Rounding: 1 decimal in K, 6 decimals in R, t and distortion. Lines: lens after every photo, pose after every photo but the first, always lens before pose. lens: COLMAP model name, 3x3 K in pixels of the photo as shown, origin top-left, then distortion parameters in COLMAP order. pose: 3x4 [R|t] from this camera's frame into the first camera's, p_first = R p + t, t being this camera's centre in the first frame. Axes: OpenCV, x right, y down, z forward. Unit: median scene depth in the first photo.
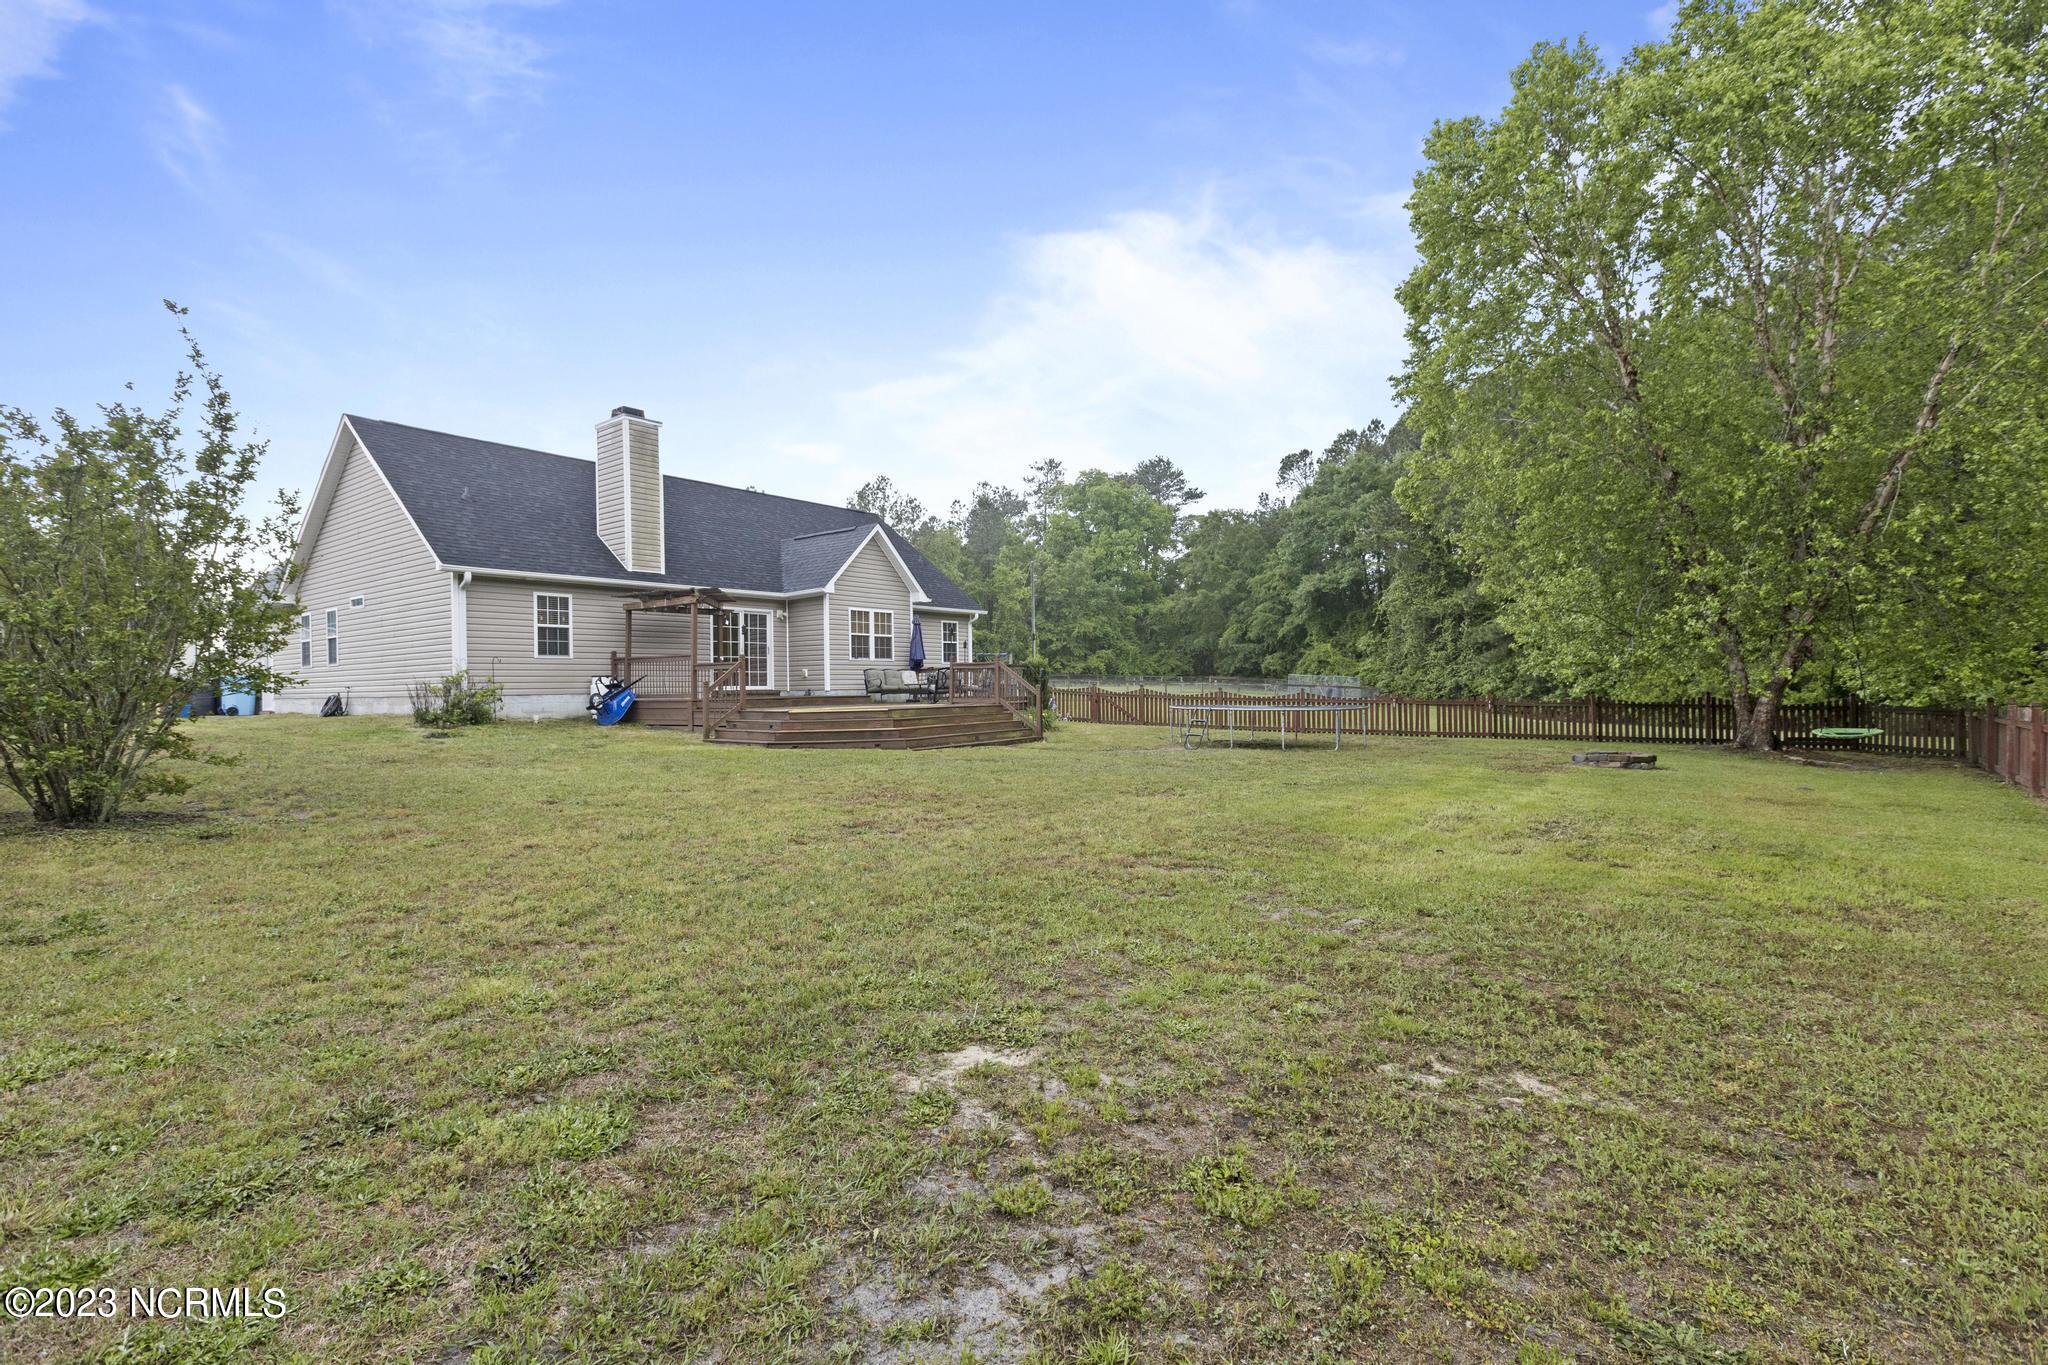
lens RADIAL K [[902.4, 0, 1024.0], [0, 902.4, 682.5], [0, 0, 1]] dist [-0.000603, -0.000028]
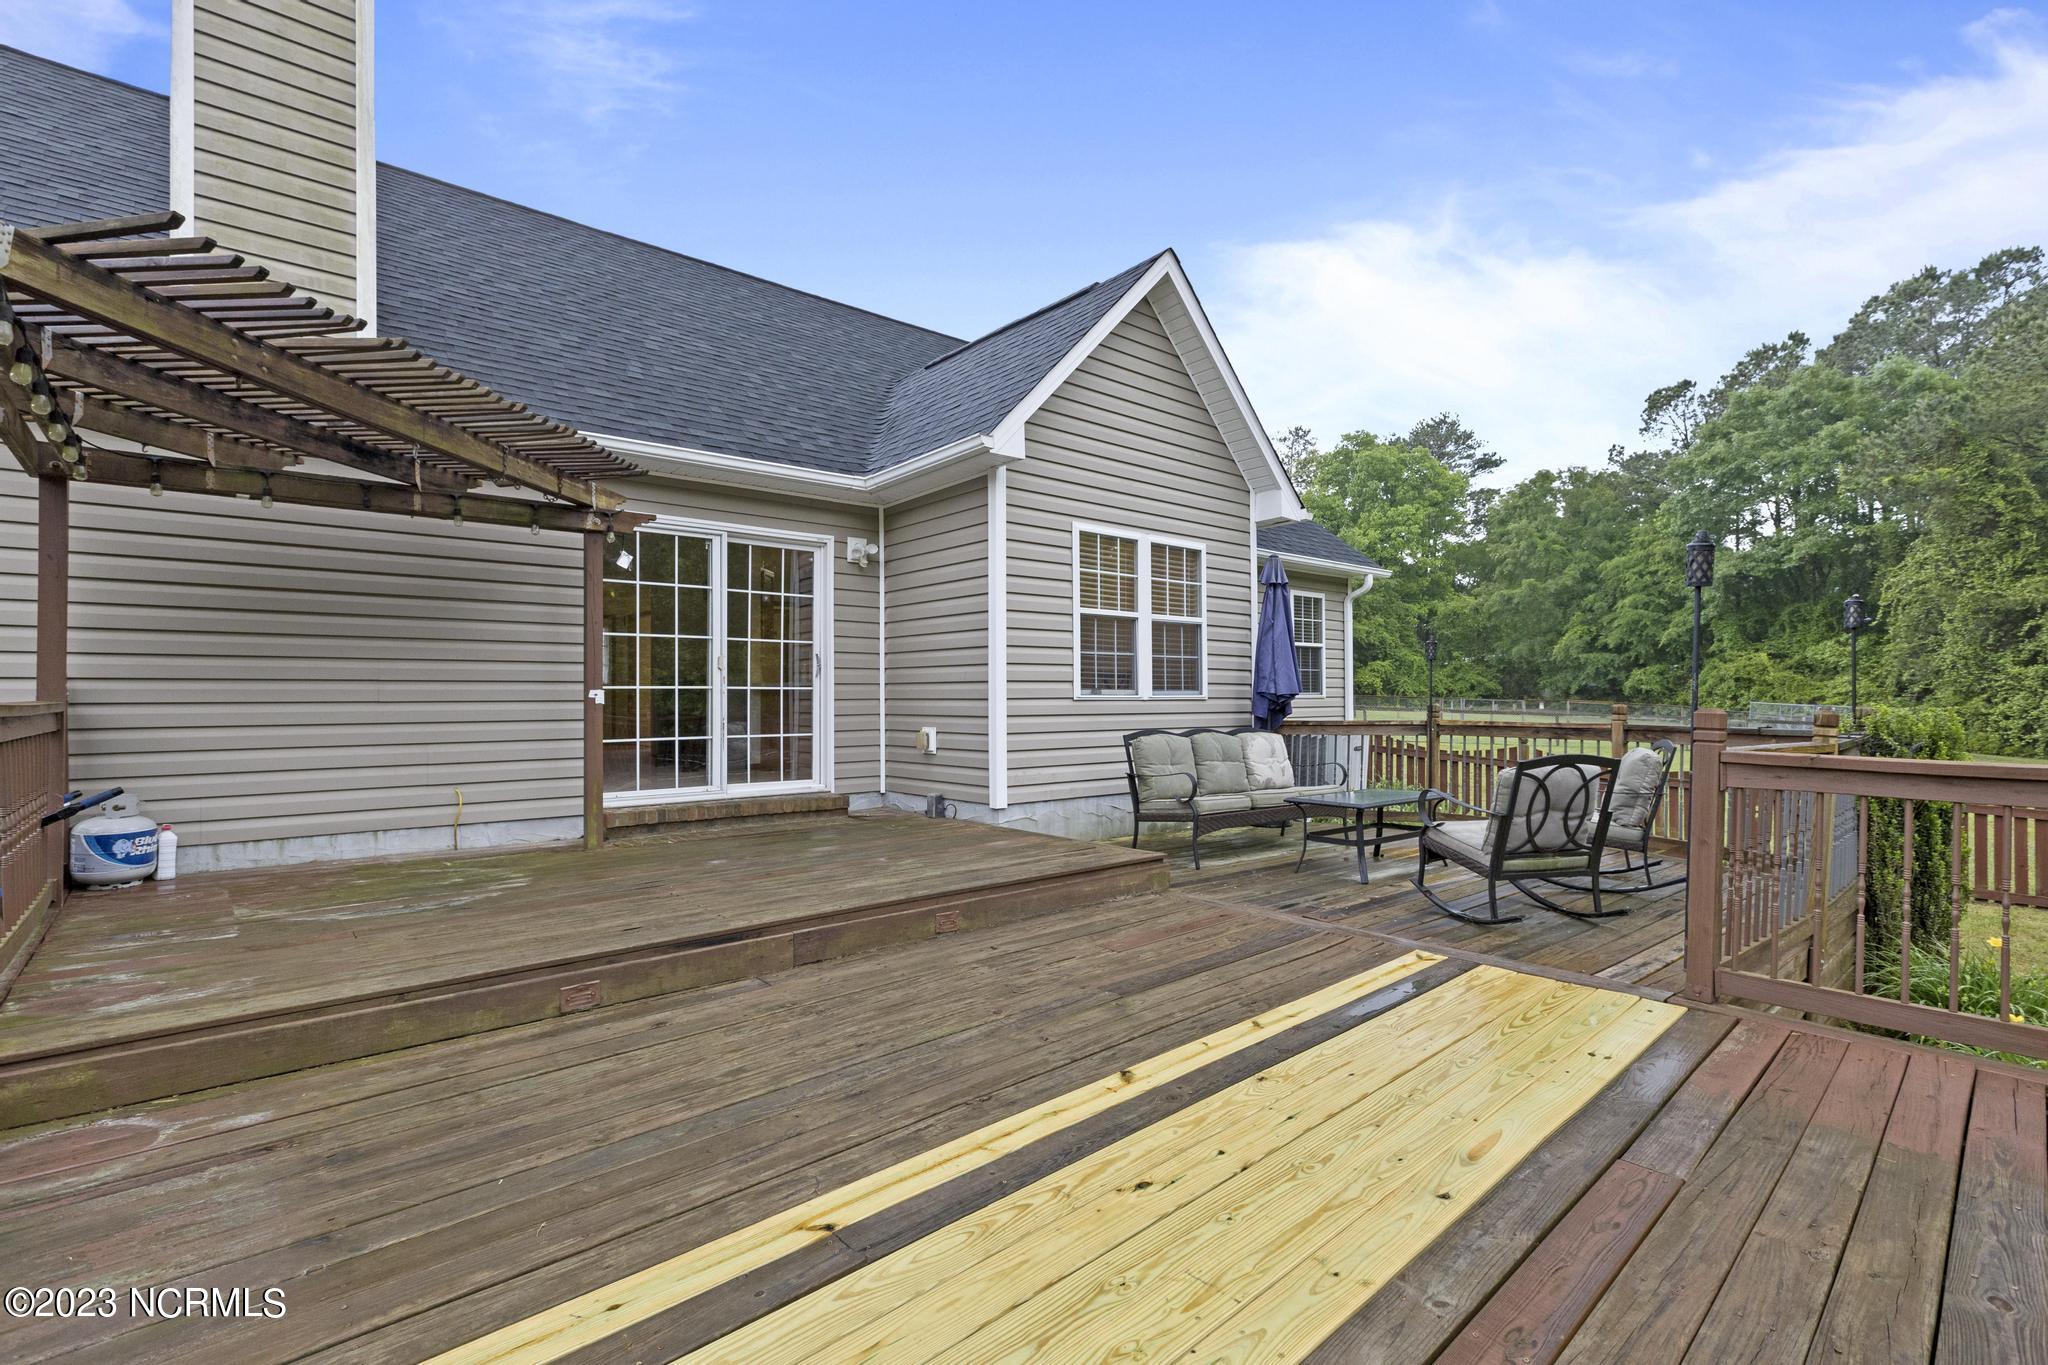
lens RADIAL K [[902.4, 0, 1024.0], [0, 902.4, 682.5], [0, 0, 1]] dist [-0.000603, -0.000028]
pose [[0.975839, 0.007498, -0.218360, -0.042911], [-0.010001, 0.999896, -0.010357, -0.008006], [0.218260, 0.012290, 0.975813, 0.209973]]
